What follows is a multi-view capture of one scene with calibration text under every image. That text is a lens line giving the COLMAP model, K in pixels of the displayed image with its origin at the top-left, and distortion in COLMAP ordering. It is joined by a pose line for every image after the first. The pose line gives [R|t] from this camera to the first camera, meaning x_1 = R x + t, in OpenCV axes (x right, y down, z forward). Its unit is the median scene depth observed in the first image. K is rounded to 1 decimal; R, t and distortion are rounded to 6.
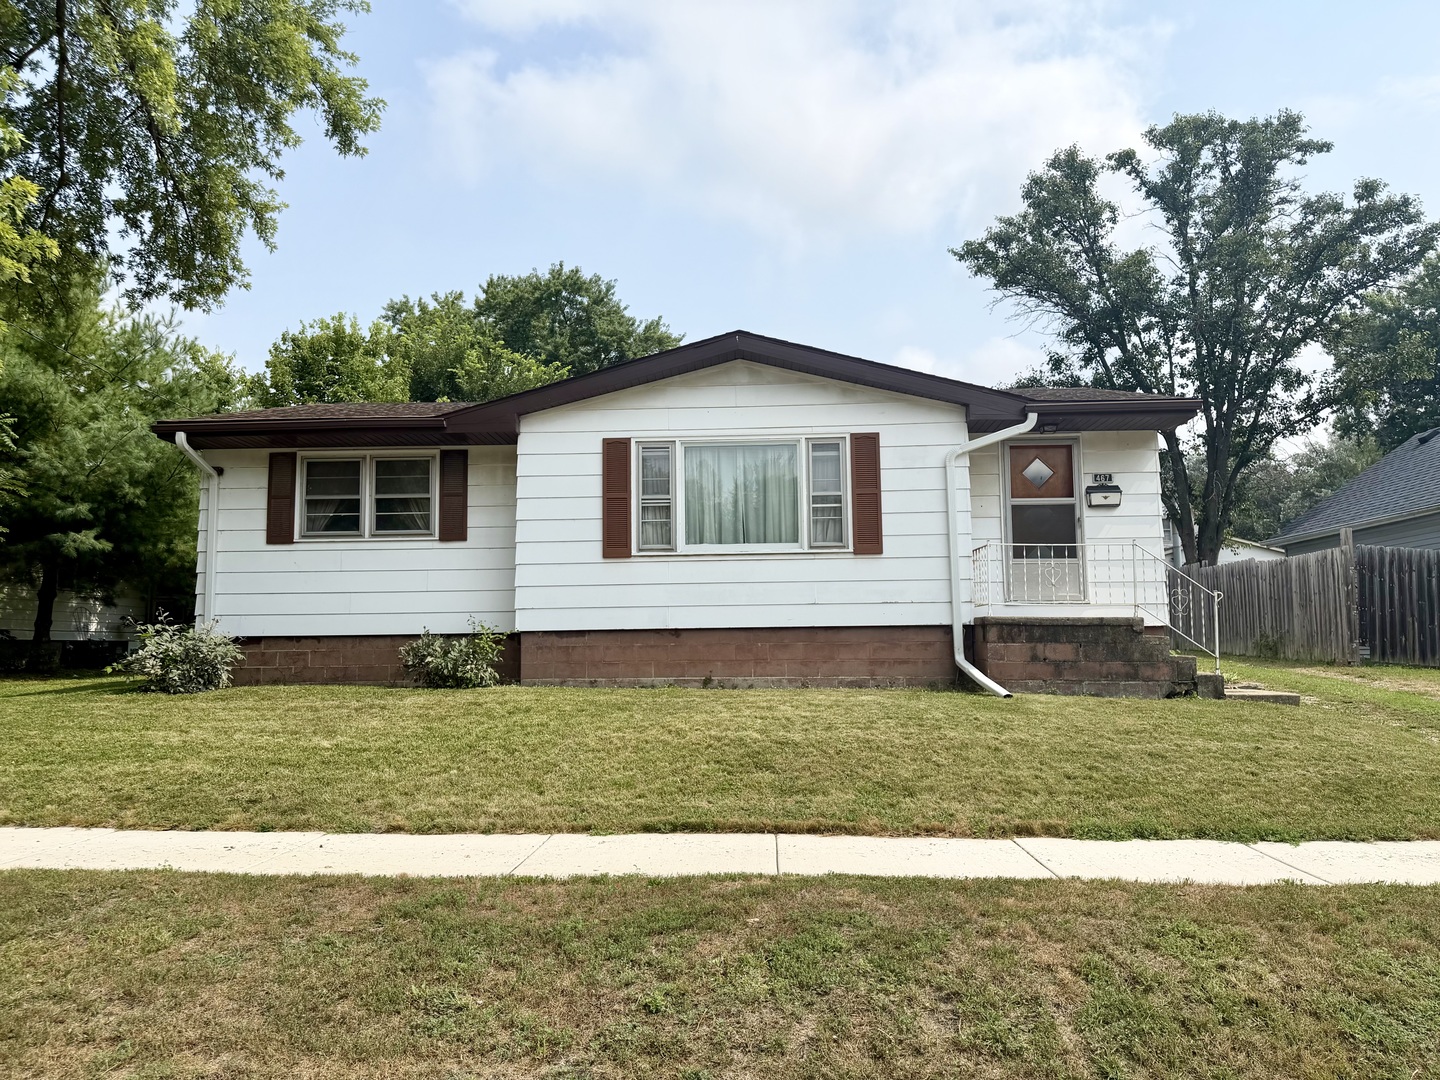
lens RADIAL K [[1025.0, 0, 720.0], [0, 1025.0, 540.0], [0, 0, 1]] dist [0.114896, -0.159161]
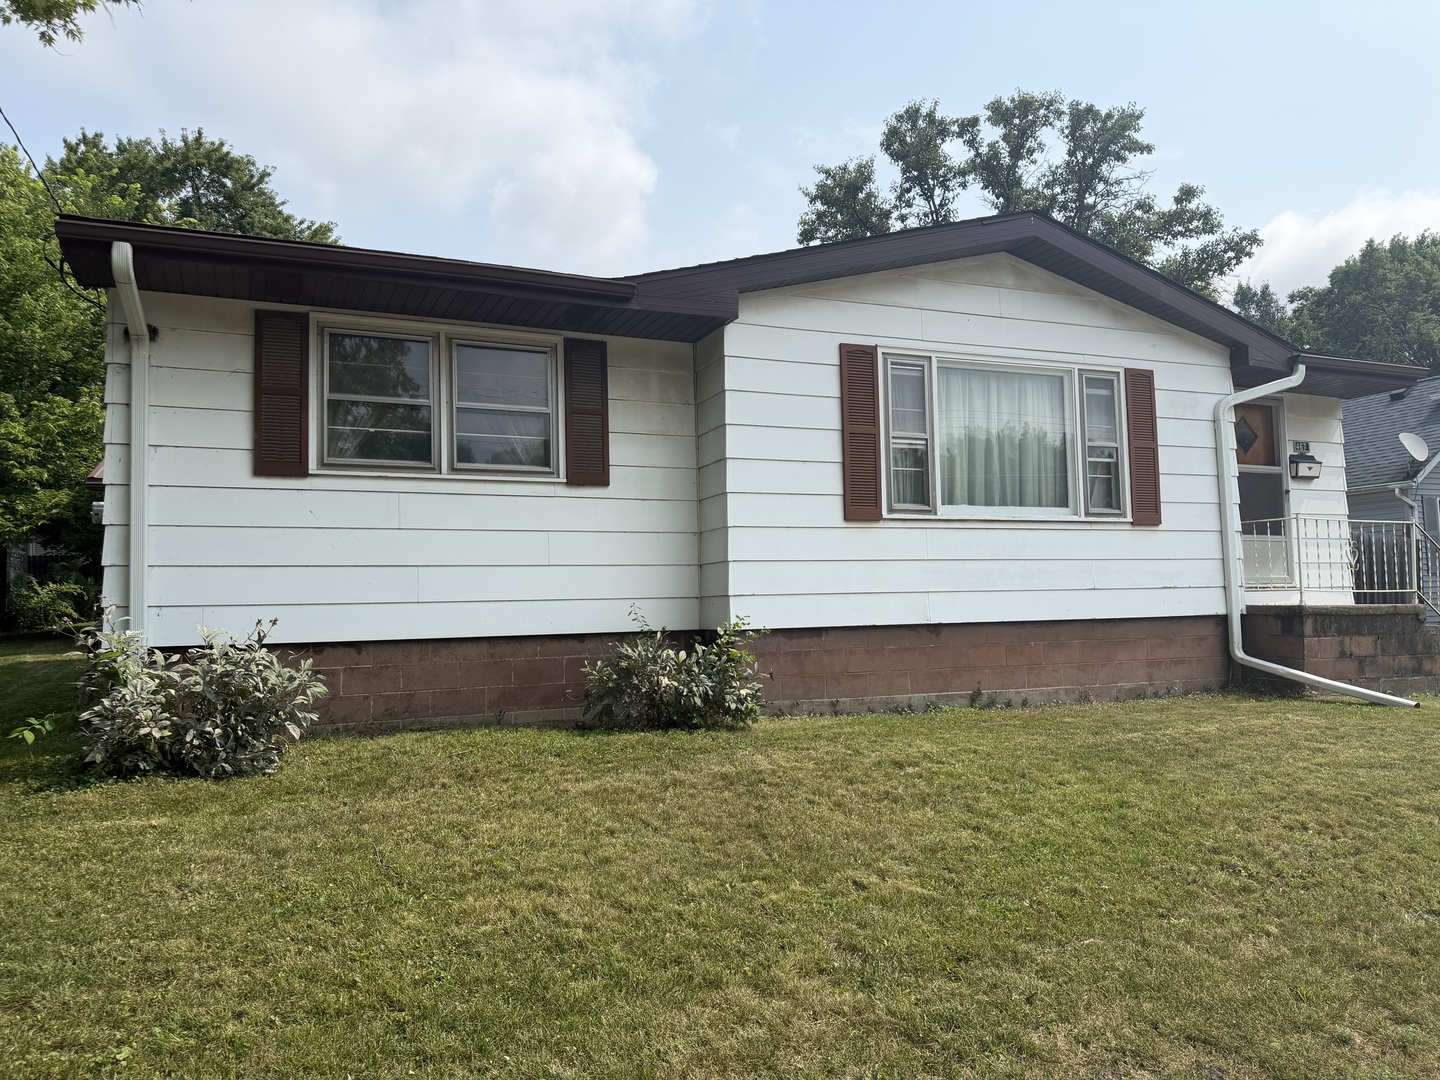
lens RADIAL K [[1025.0, 0, 720.0], [0, 1025.0, 540.0], [0, 0, 1]] dist [0.114896, -0.159161]
pose [[0.897584, 0.021059, 0.440341, -0.484661], [-0.033884, 0.999199, 0.021283, 0.018732], [-0.439540, -0.034023, 0.897578, 0.425398]]
